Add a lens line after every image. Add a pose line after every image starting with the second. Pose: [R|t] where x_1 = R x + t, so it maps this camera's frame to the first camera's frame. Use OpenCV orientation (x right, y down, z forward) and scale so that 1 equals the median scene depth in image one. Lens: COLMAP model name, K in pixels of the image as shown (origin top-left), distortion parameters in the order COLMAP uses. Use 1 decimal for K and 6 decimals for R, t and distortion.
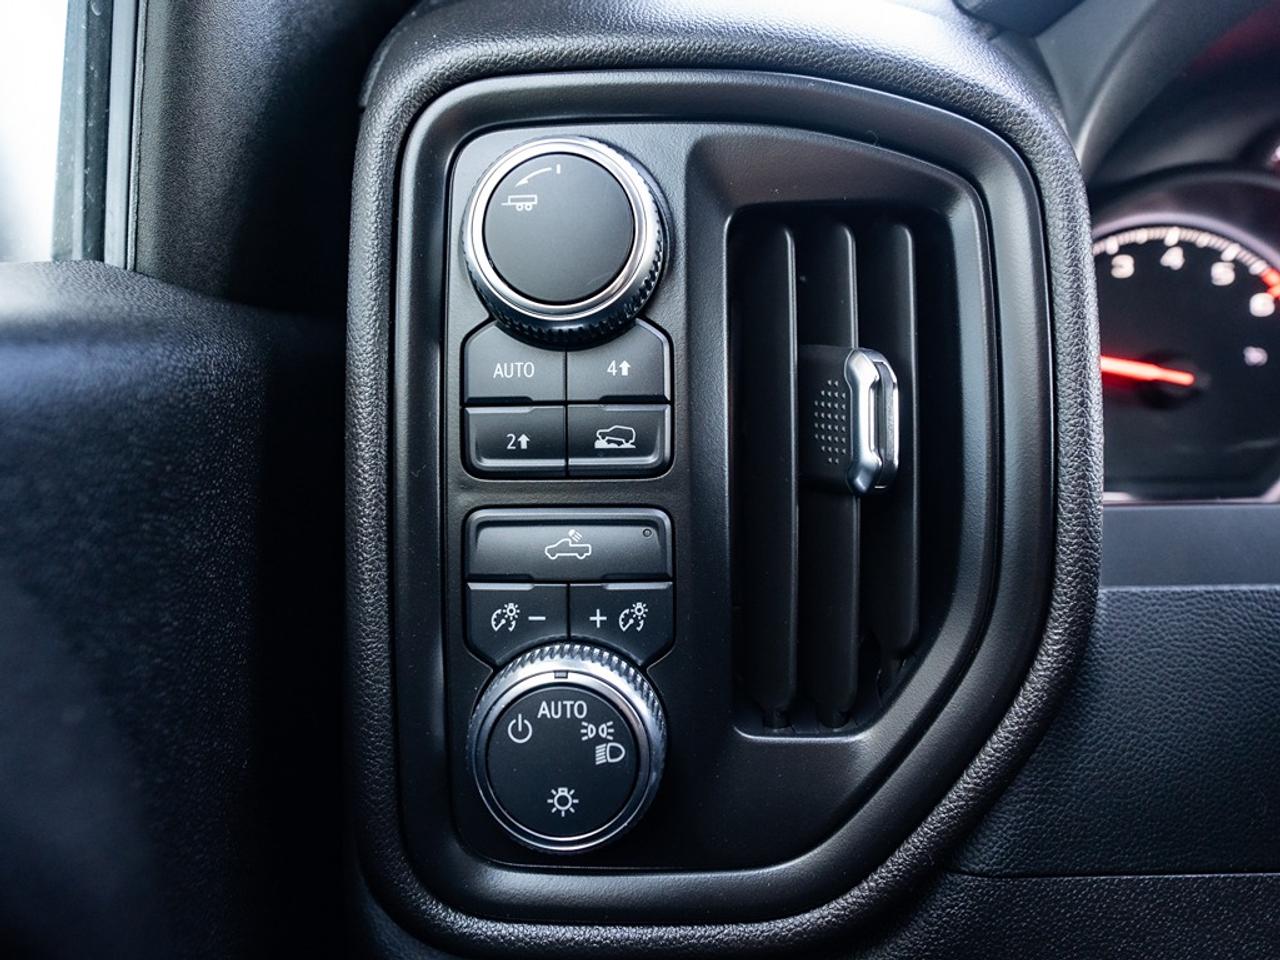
lens RADIAL K [[837.9, 0, 642.5], [0, 837.9, 461.8], [0, 0, 1]] dist [-0.006776, -0.001454]
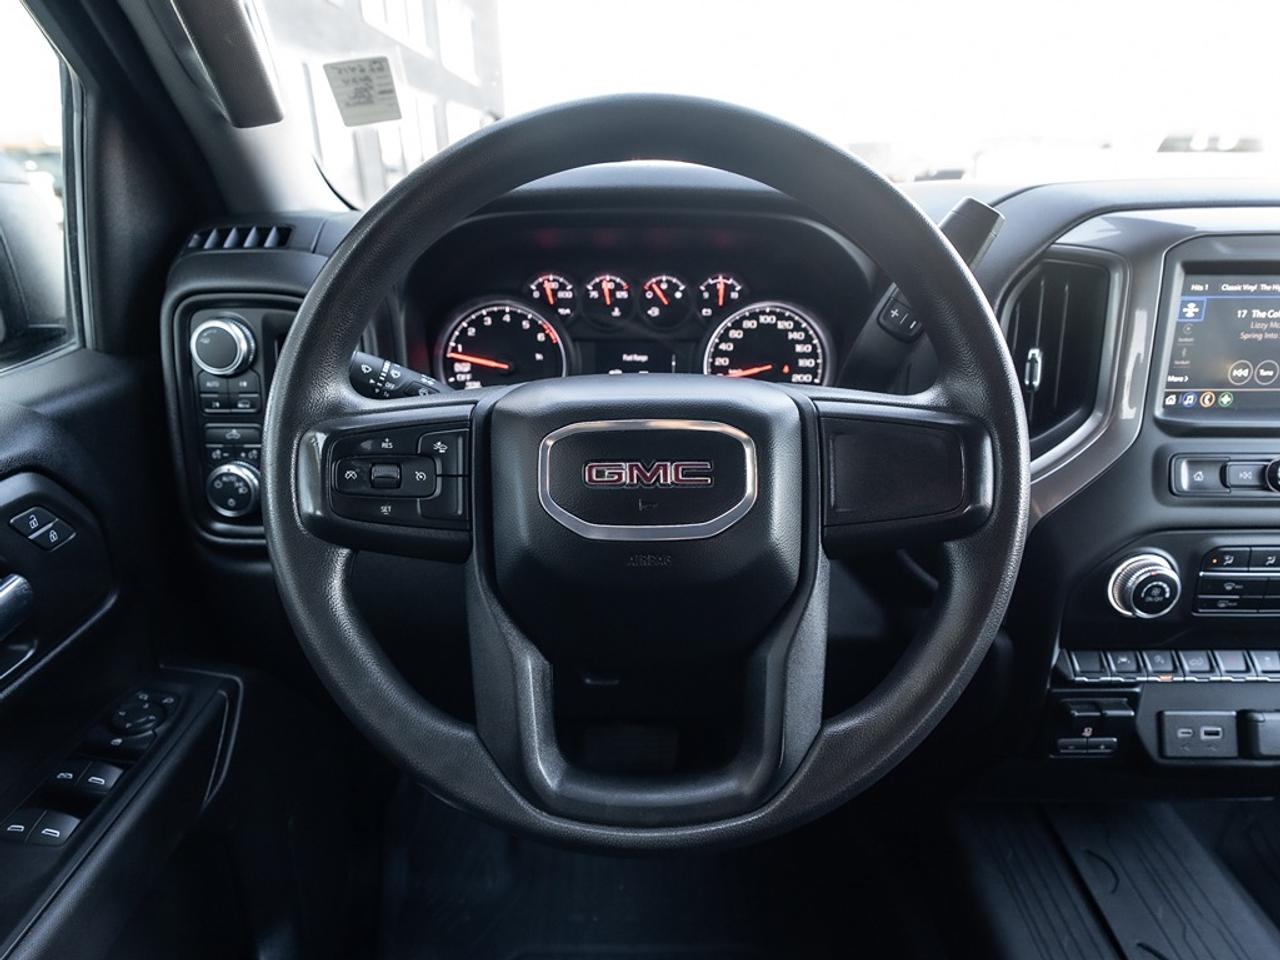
lens RADIAL K [[746.4, 0, 640.0], [0, 746.4, 480.0], [0, 0, 1]] dist [-0.002524, 0.000153]
pose [[0.997557, -0.000176, 0.069850, 1.374969], [-0.015478, 0.974581, 0.223502, -0.431965], [-0.068114, -0.224037, 0.972197, -2.163223]]
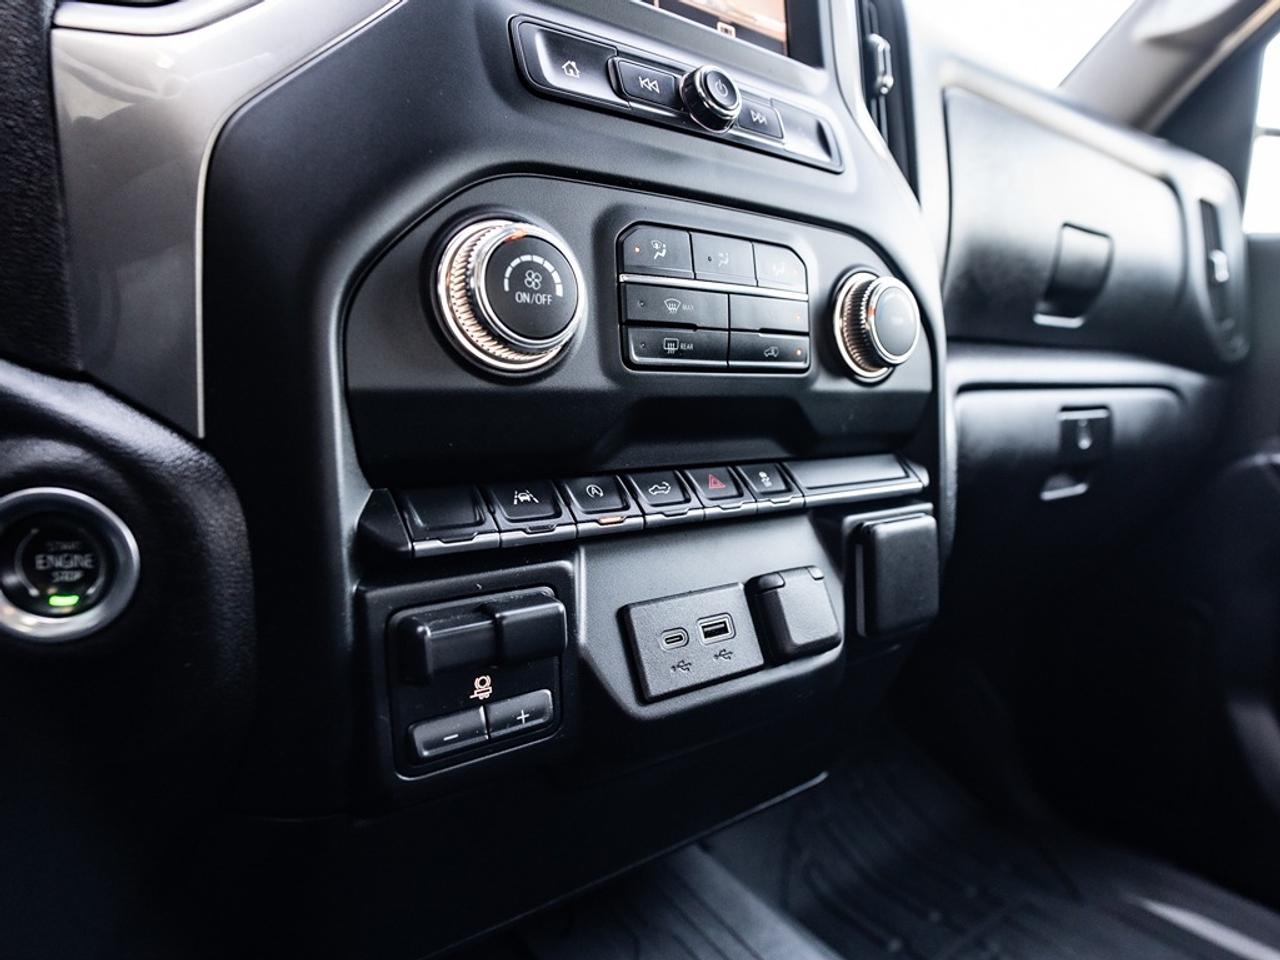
lens RADIAL K [[809.6, 0, 722.0], [0, 809.6, 482.7], [0, 0, 1]] dist [-0.003923, 0.001672]
pose [[0.721325, -0.055614, 0.690361, 2.828448], [0.064277, 0.997844, 0.013224, 0.928867], [-0.689608, 0.034835, 0.723344, -0.788116]]
